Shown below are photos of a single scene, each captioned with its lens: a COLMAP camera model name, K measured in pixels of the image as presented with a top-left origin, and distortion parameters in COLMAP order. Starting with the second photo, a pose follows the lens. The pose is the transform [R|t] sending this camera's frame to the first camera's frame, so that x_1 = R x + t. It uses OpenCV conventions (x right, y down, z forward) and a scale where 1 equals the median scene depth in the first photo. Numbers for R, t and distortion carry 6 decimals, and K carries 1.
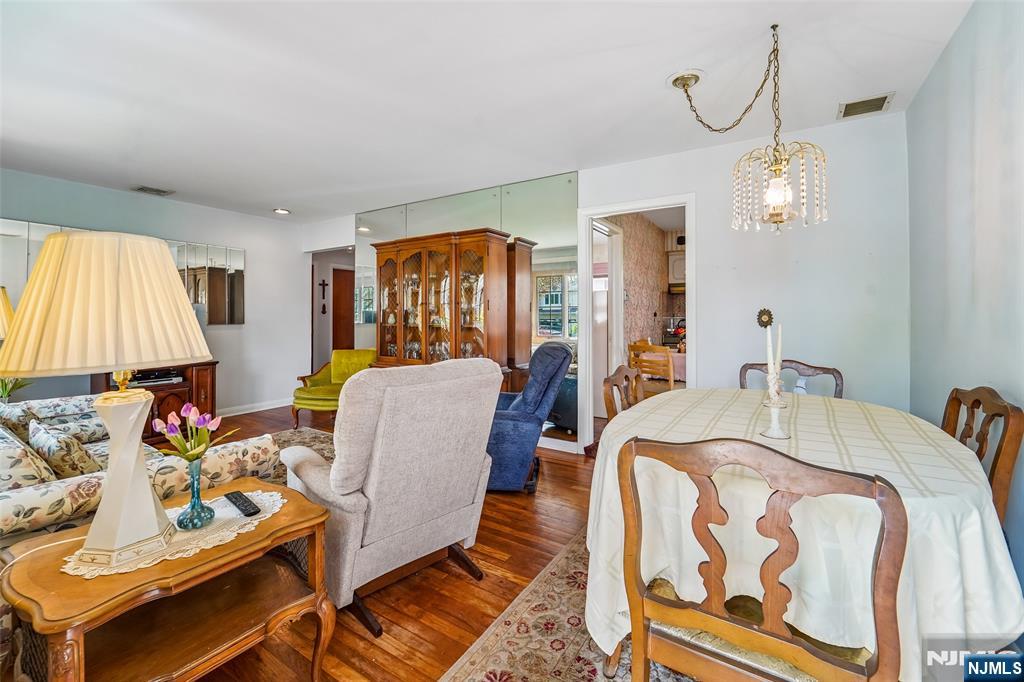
lens RADIAL K [[421.3, 0, 511.0], [0, 421.3, 324.9], [0, 0, 1]] dist [-0.008939, -0.000528]
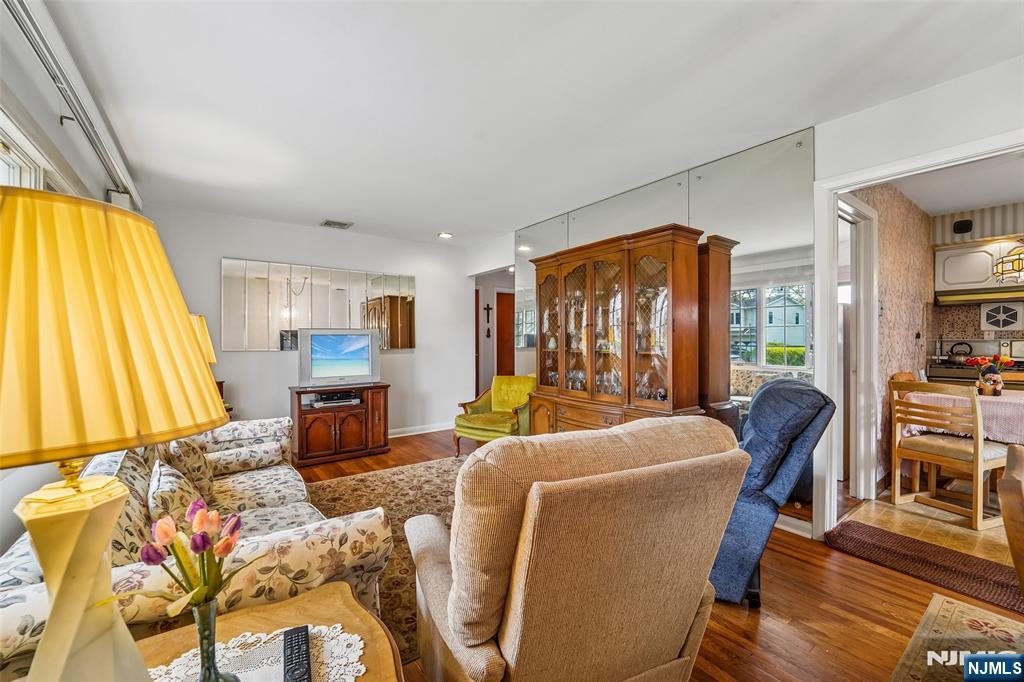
lens RADIAL K [[421.3, 0, 511.0], [0, 421.3, 324.9], [0, 0, 1]] dist [-0.008939, -0.000528]
pose [[0.929119, -0.017501, -0.369368, -0.038357], [-0.002559, 0.998551, -0.053748, -0.005364], [0.369773, 0.050883, 0.927728, 0.151131]]
